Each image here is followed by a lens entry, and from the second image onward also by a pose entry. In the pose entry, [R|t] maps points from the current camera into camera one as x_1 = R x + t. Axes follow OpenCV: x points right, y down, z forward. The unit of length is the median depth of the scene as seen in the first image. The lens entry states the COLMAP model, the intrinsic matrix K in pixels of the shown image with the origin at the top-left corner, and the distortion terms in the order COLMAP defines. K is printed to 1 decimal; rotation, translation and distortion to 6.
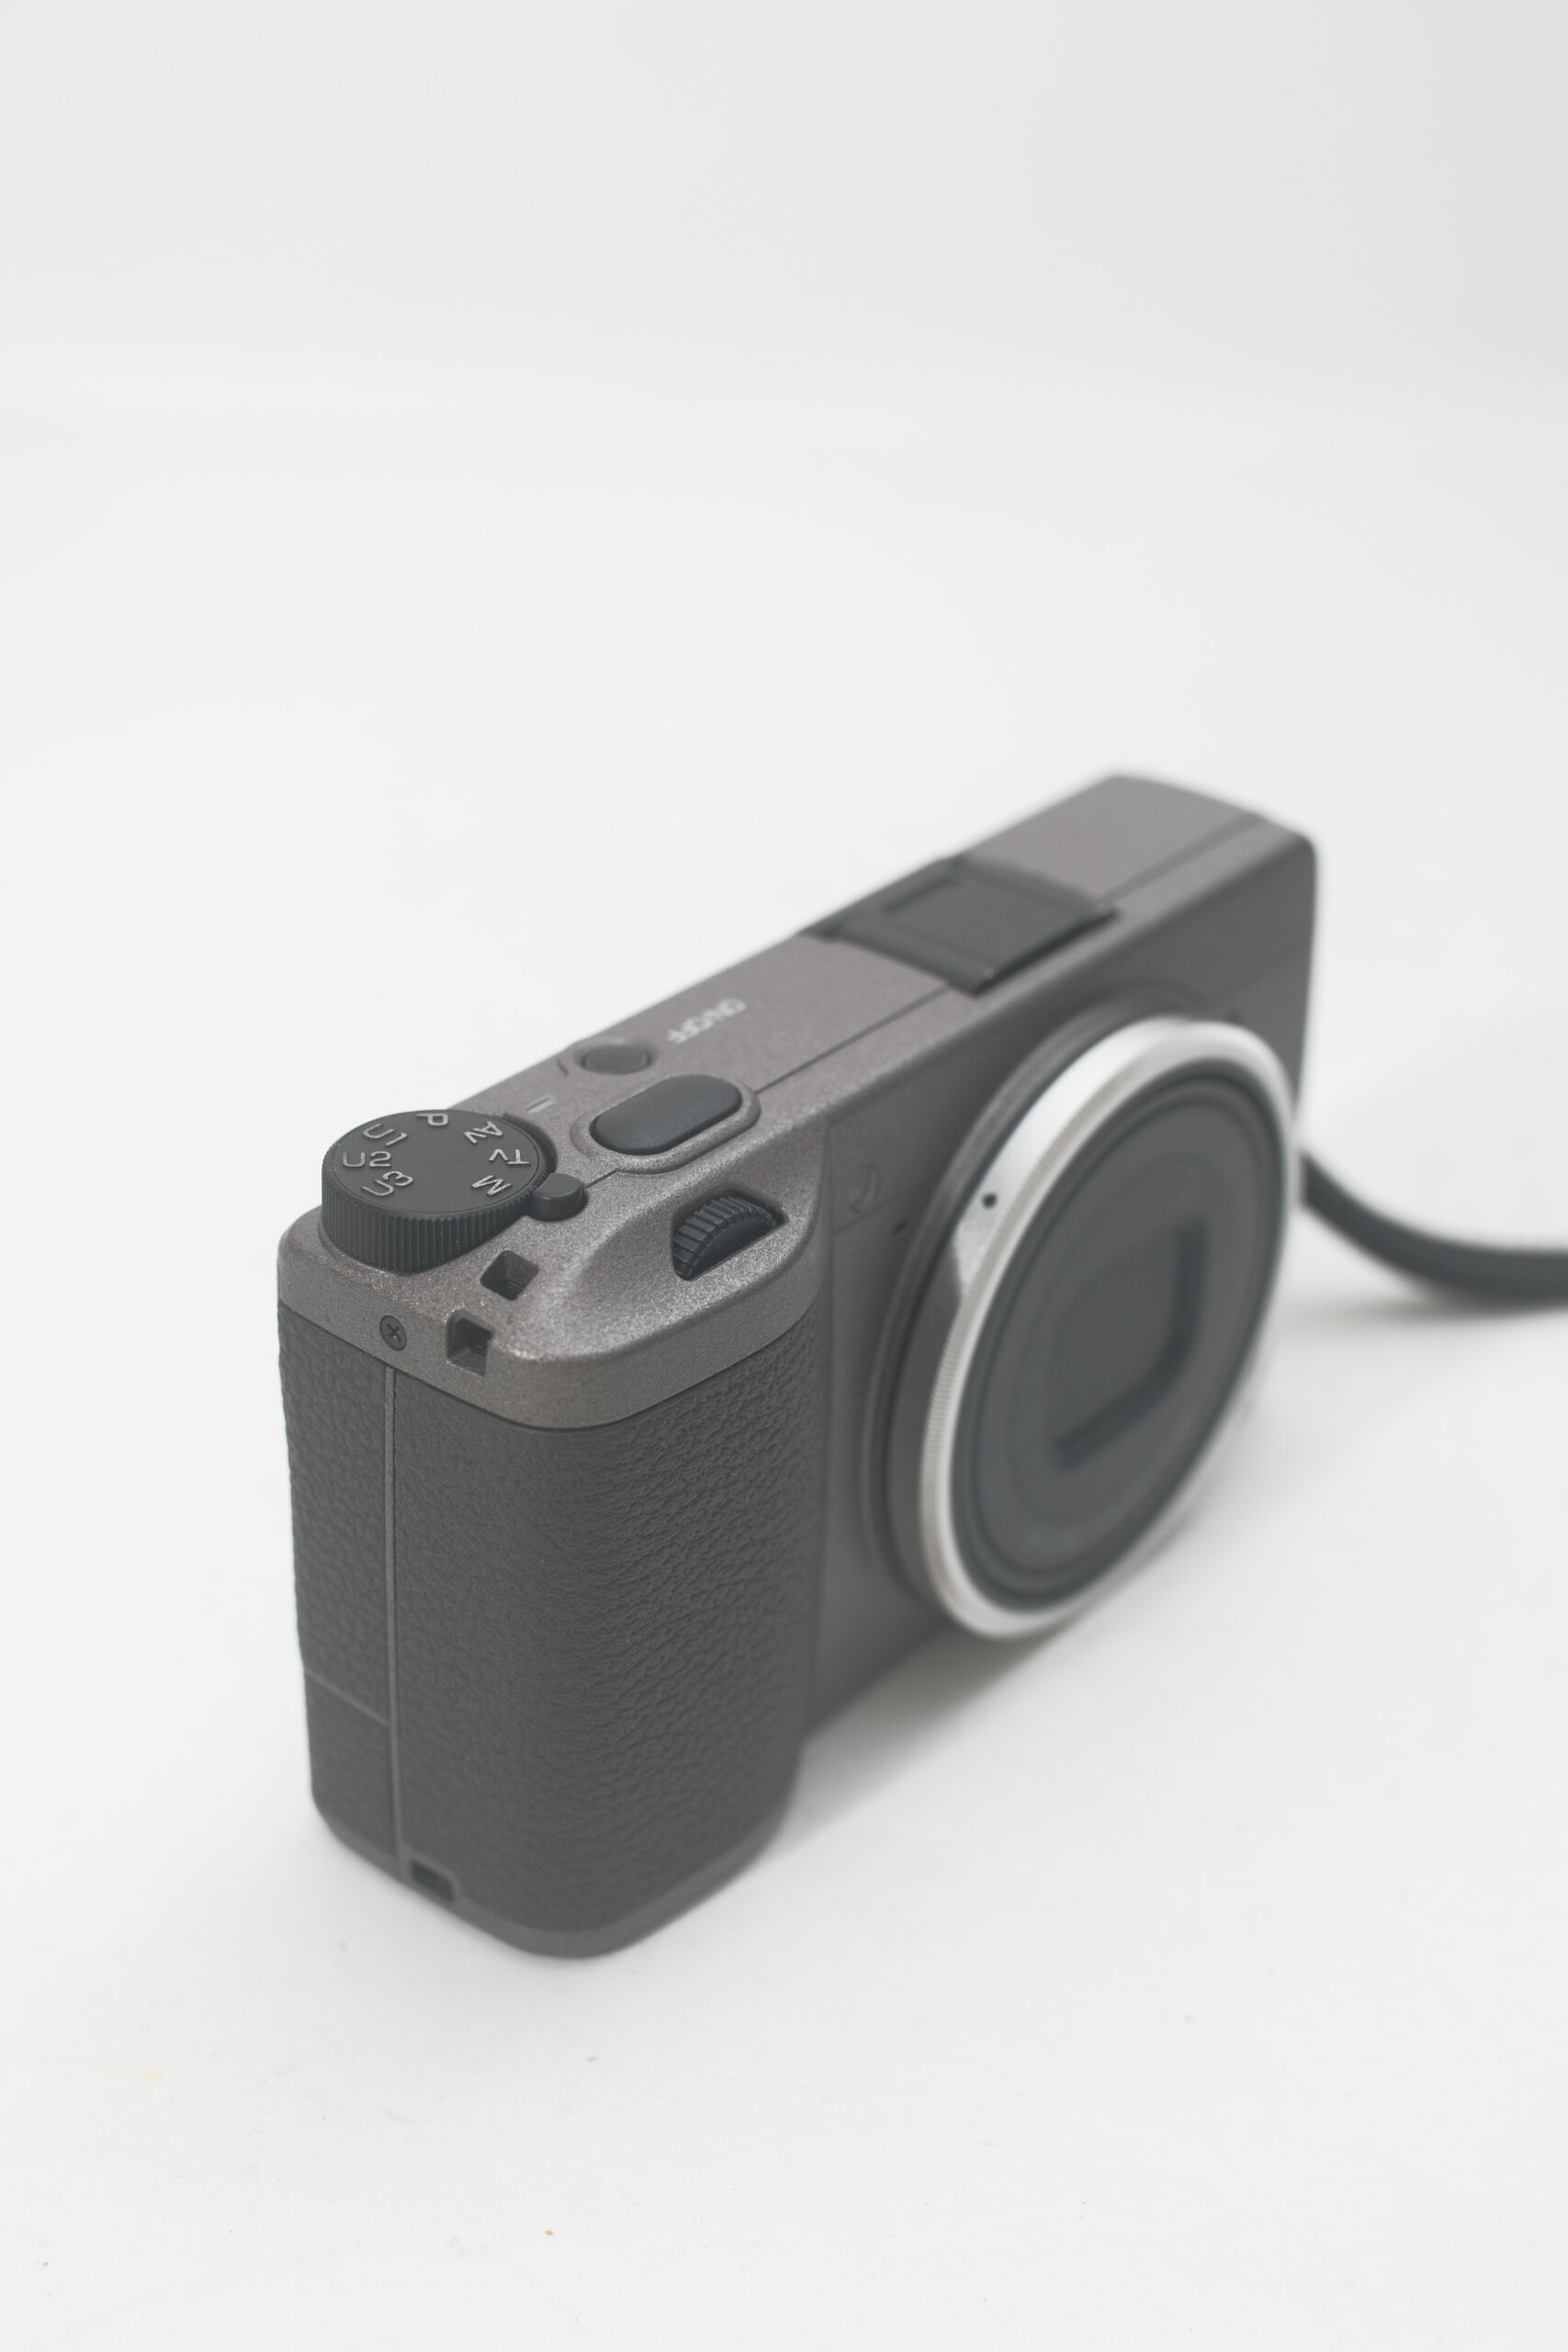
lens RADIAL K [[3478.3, 0, 785.9], [0, 3478.3, 1169.9], [0, 0, 1]] dist [-0.025683, 0.000000]
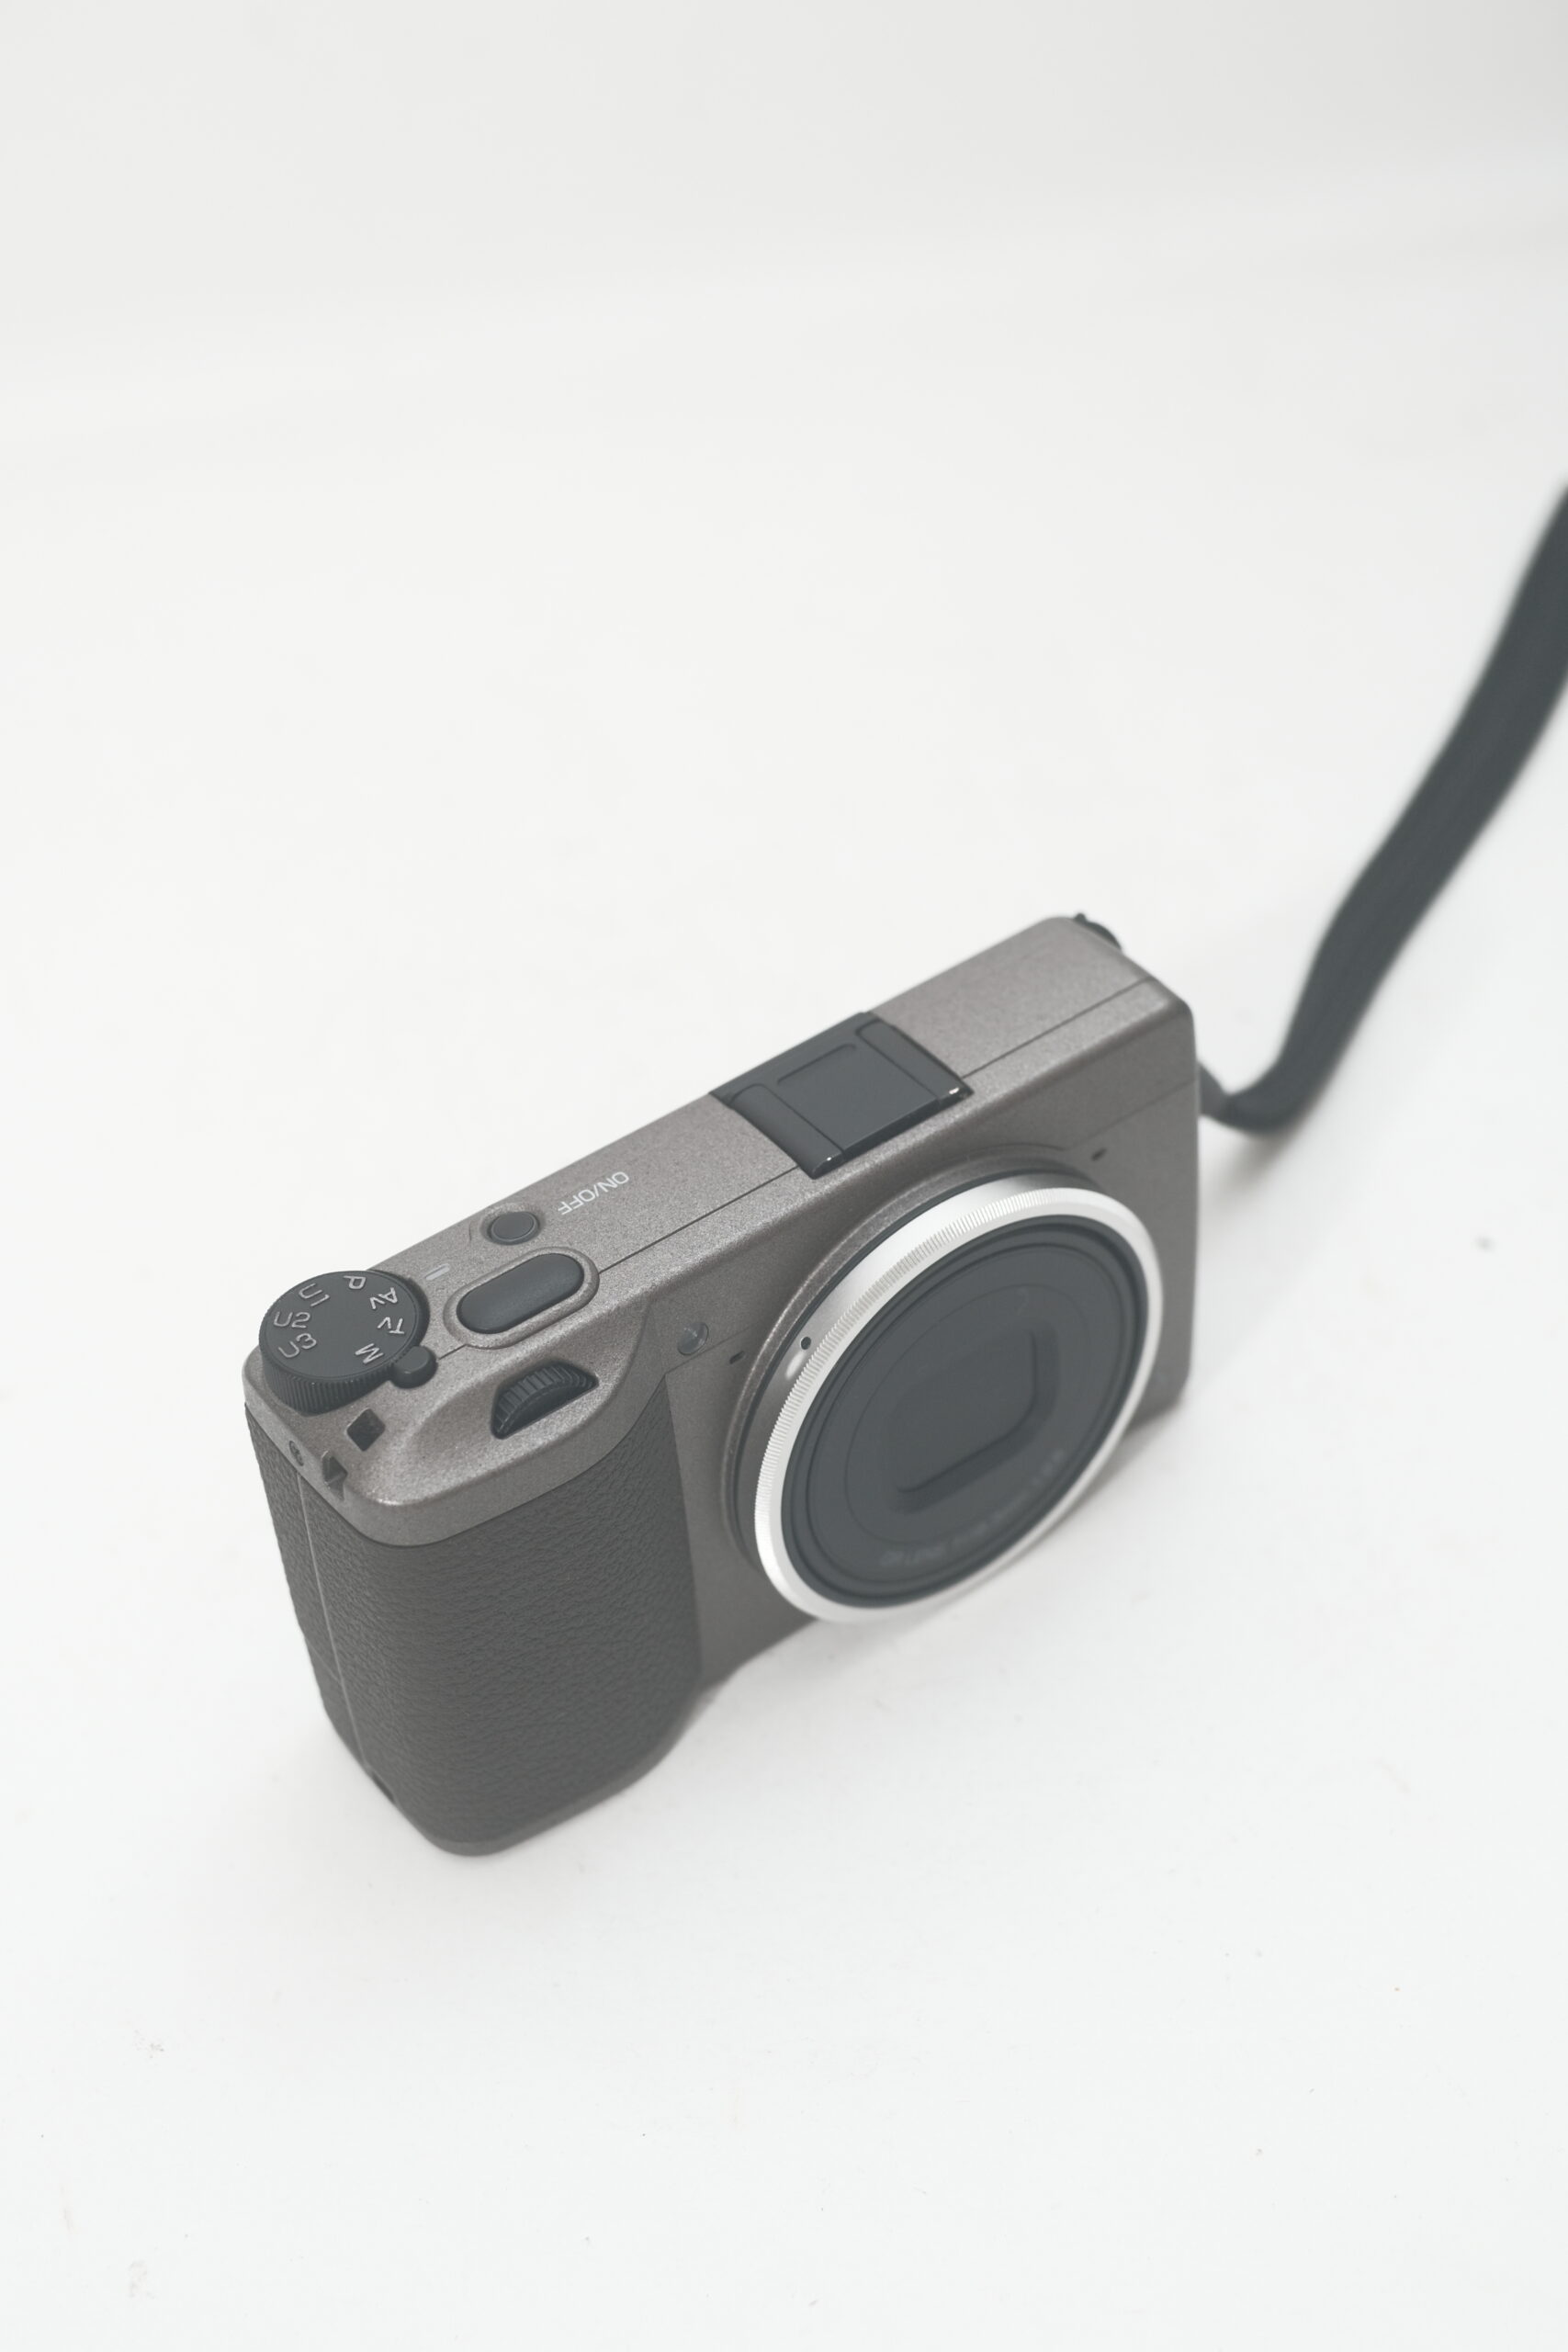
lens RADIAL K [[3478.3, 0, 781.2], [0, 3478.3, 1177.0], [0, 0, 1]] dist [-0.025683, 0.000000]
pose [[0.962881, 0.092414, -0.253613, 0.398654], [-0.038131, 0.976712, 0.211137, -0.347163], [0.267219, -0.193629, 0.943982, -0.222539]]
